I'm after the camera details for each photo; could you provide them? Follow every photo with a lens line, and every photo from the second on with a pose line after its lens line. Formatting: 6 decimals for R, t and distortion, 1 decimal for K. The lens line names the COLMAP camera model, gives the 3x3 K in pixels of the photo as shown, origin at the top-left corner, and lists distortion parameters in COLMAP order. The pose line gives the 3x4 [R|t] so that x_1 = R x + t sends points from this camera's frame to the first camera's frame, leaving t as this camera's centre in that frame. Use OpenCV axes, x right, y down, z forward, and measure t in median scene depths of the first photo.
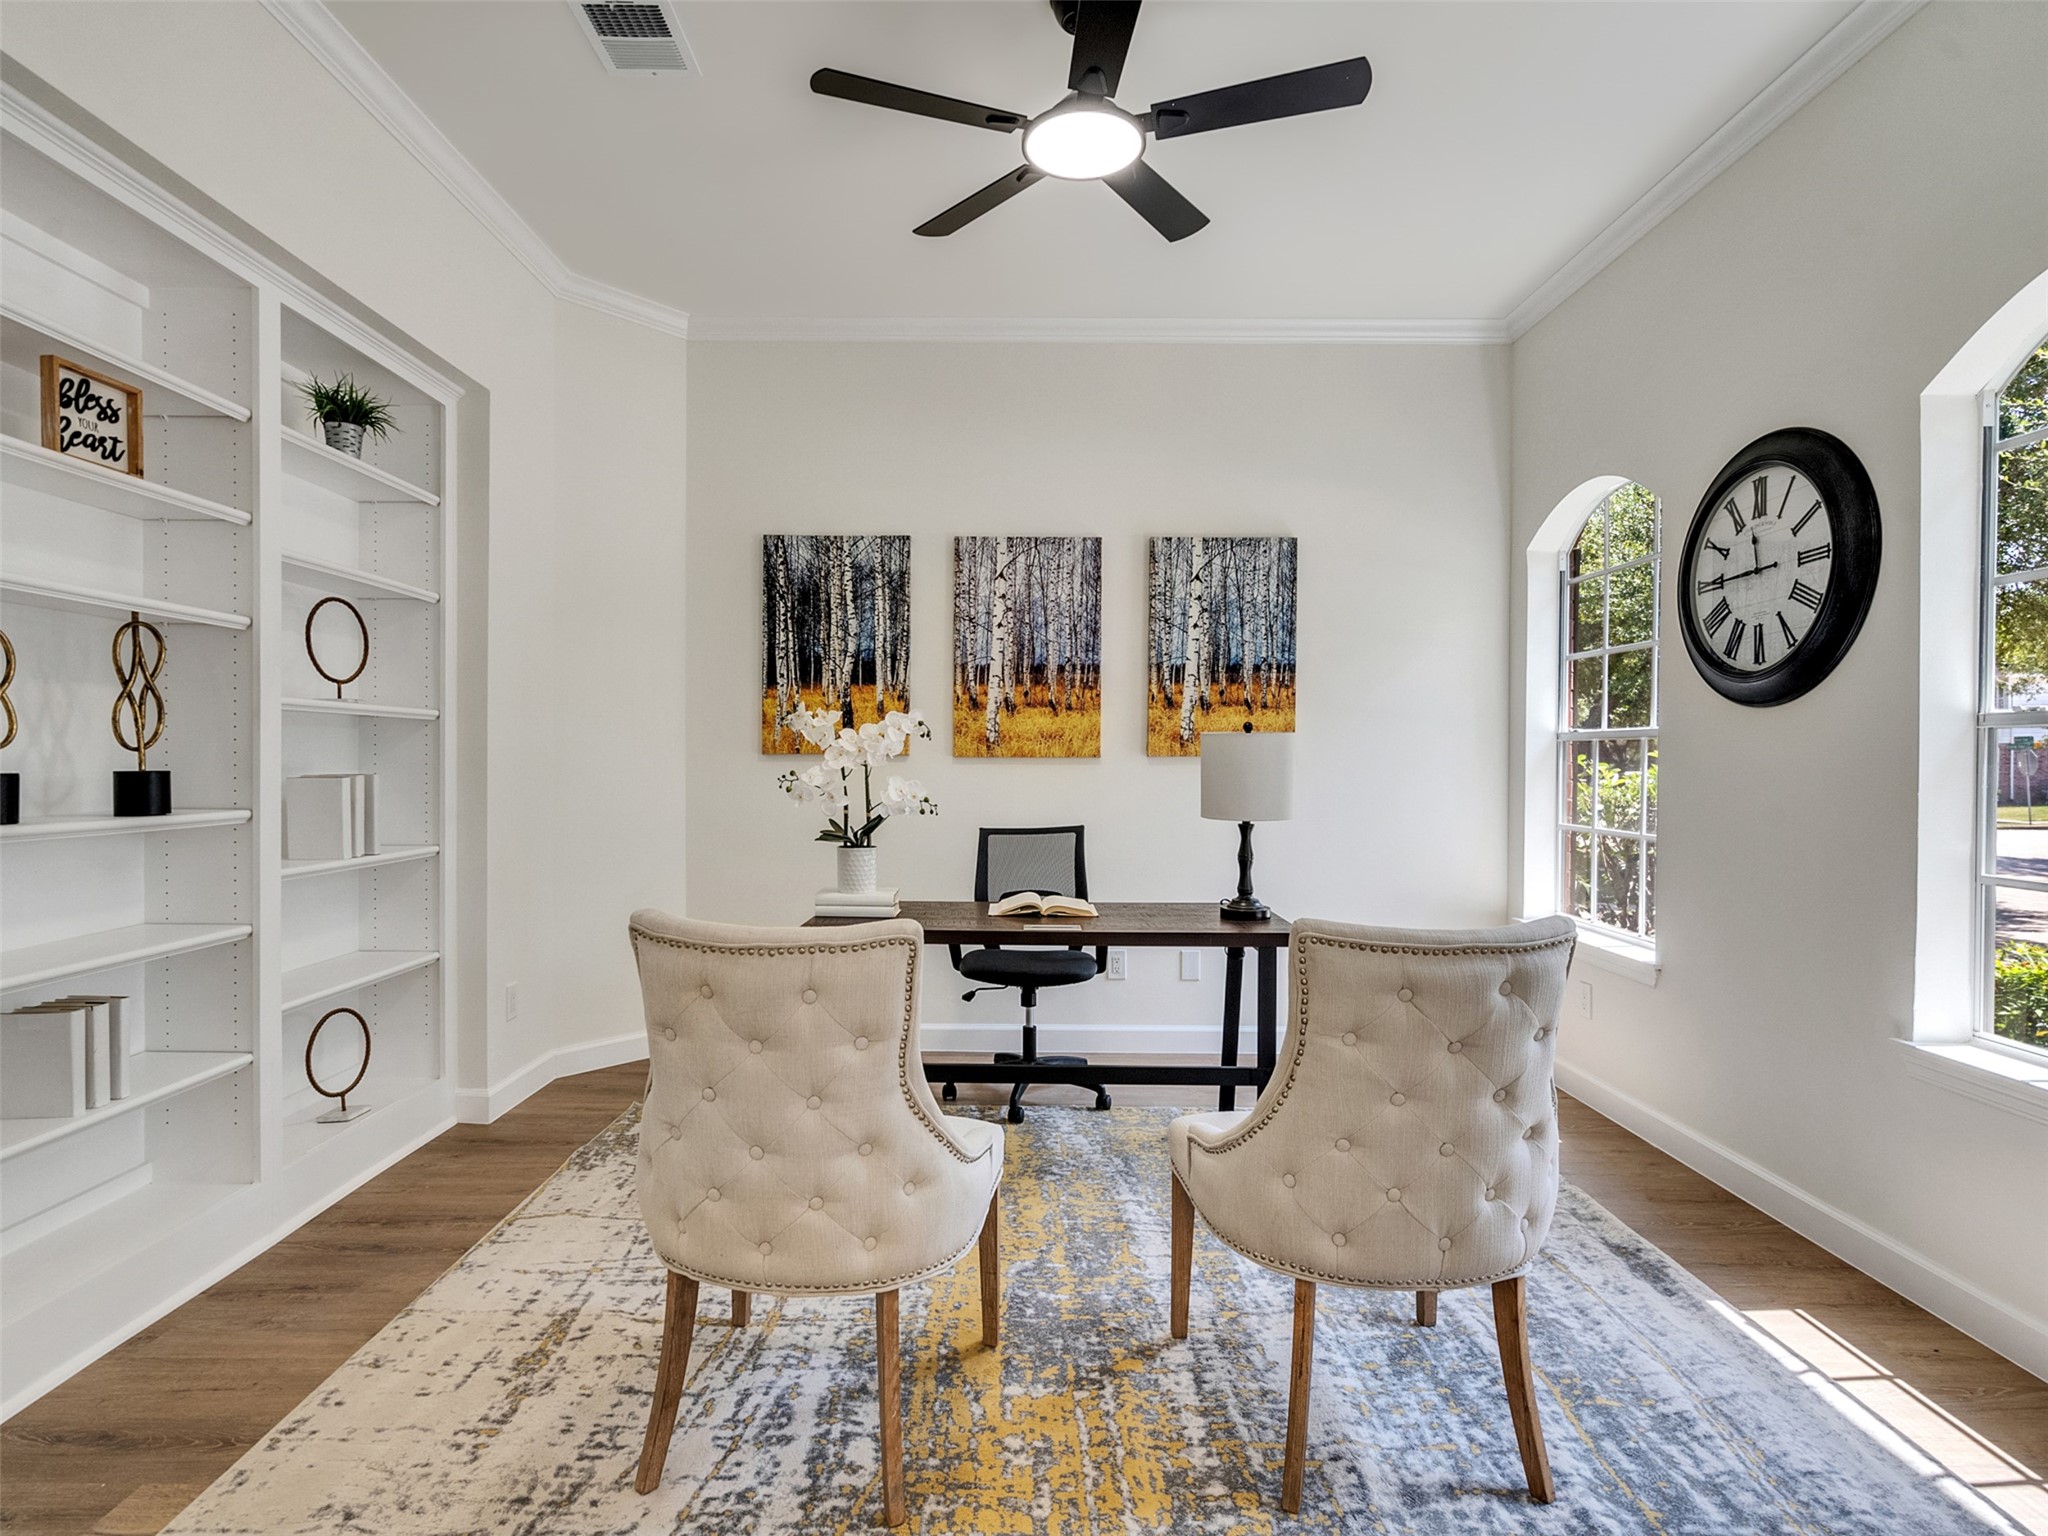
lens RADIAL K [[1052.0, 0, 1012.6], [0, 1052.0, 766.9], [0, 0, 1]] dist [-0.000998, -0.000342]
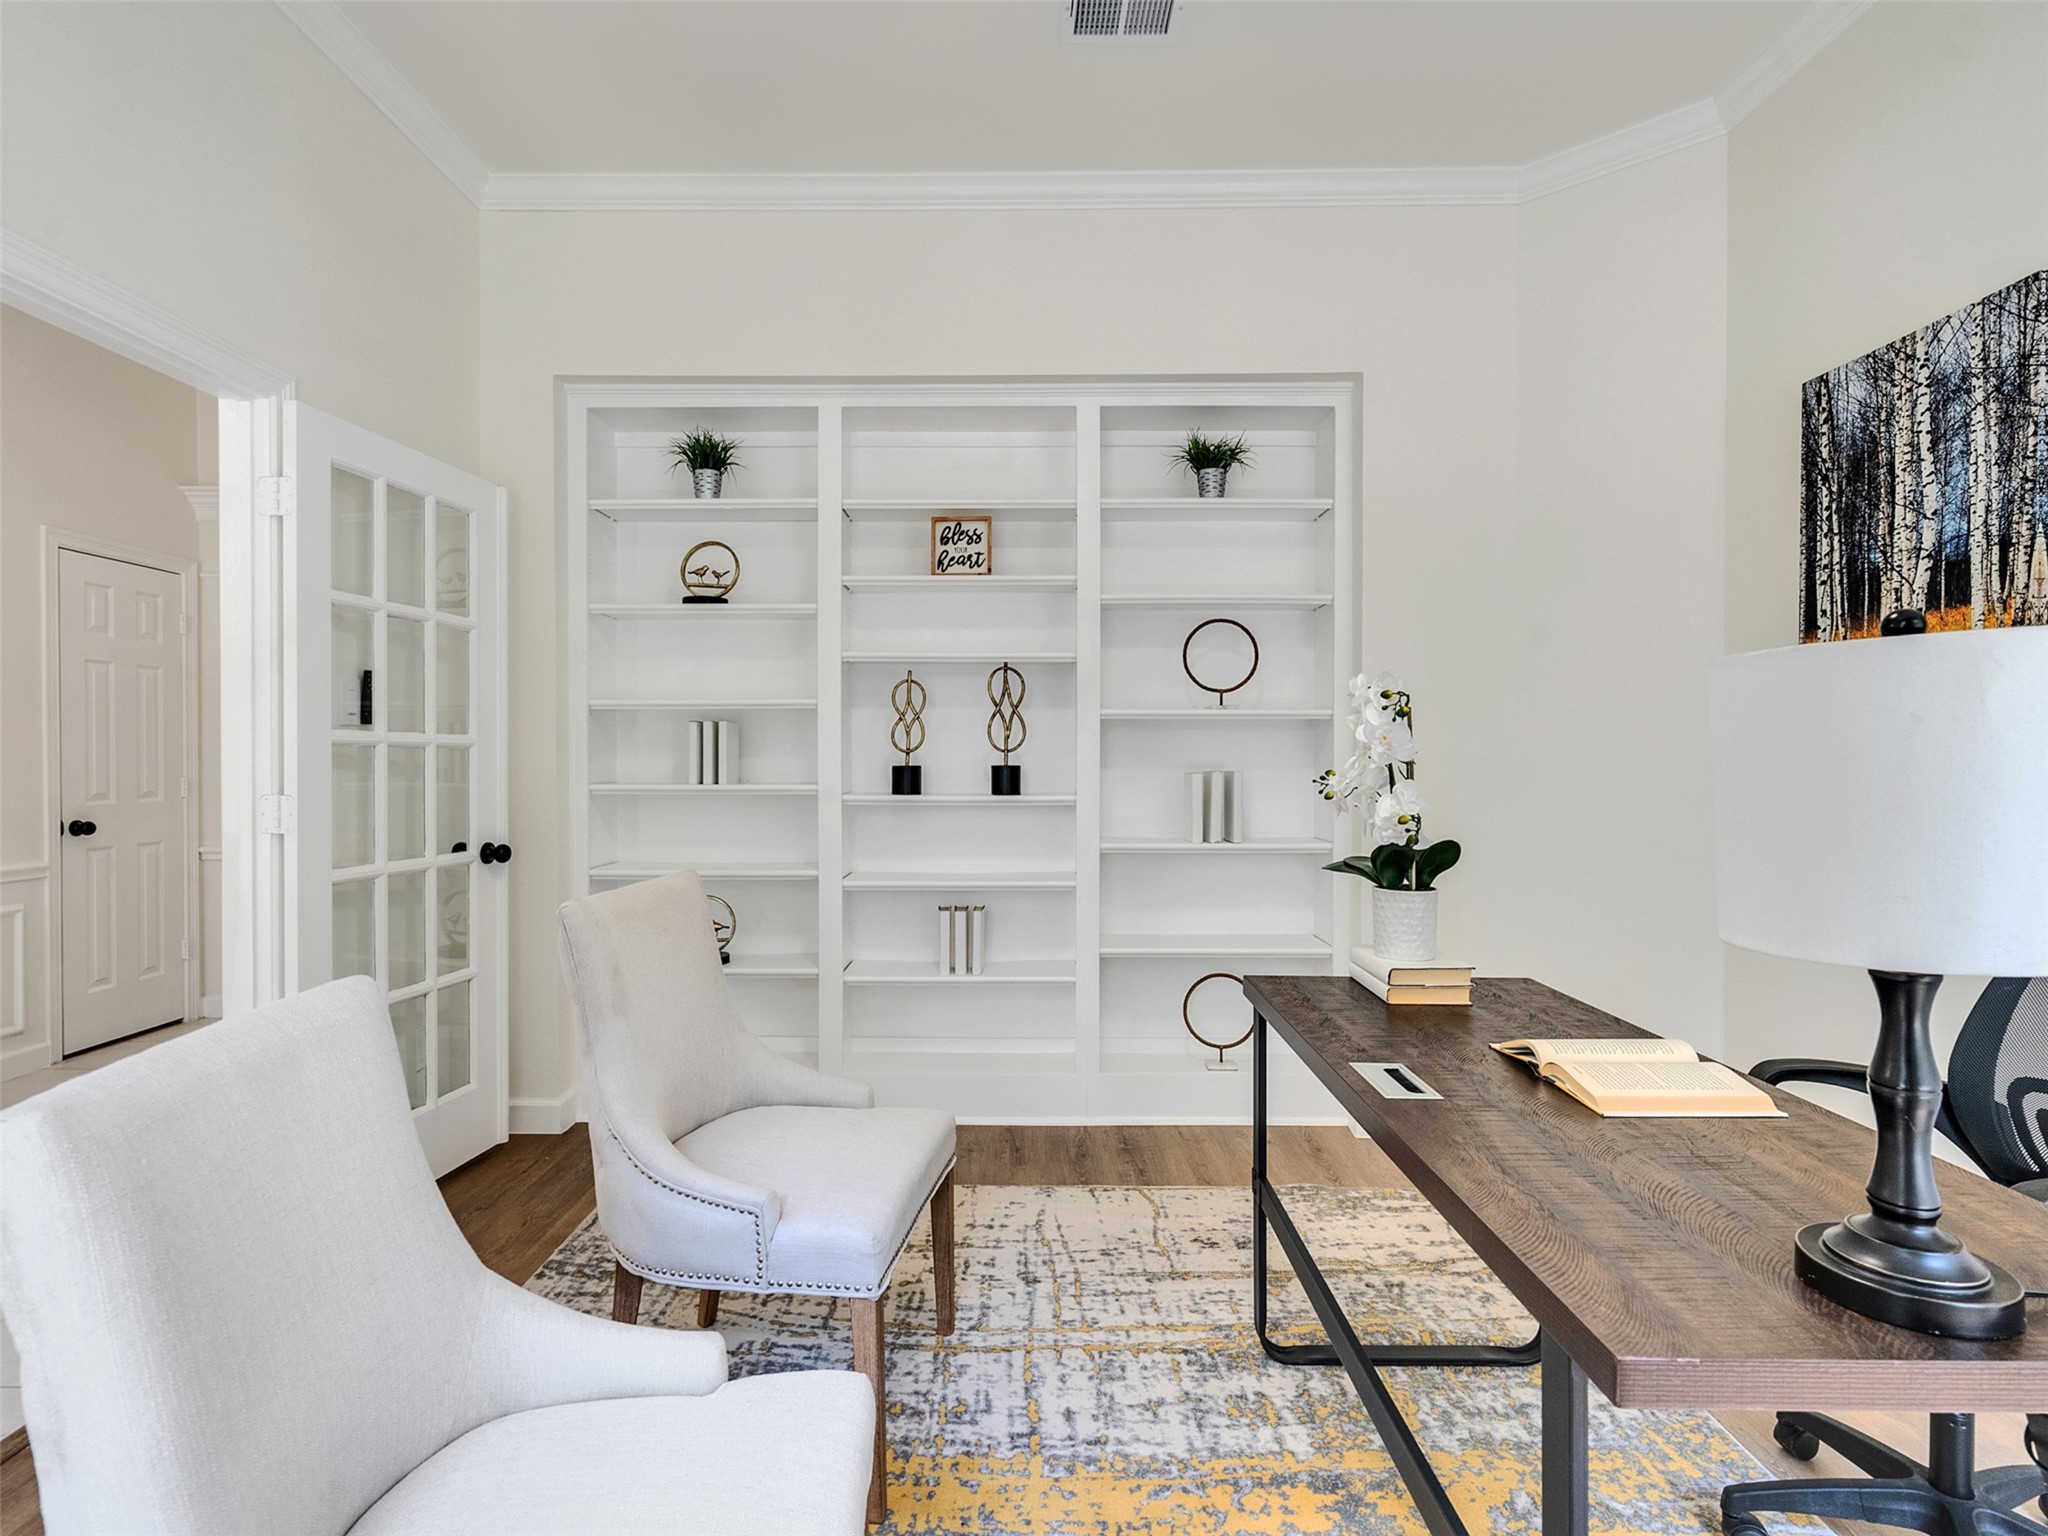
lens RADIAL K [[1044.7, 0, 1022.1], [0, 1044.7, 762.7], [0, 0, 1]] dist [0.000121, 0.000292]
pose [[-0.007453, 0.000807, -0.999972, 0.365454], [-0.008025, 0.999967, 0.000867, -0.000588], [0.999940, 0.008031, -0.007446, 0.558785]]
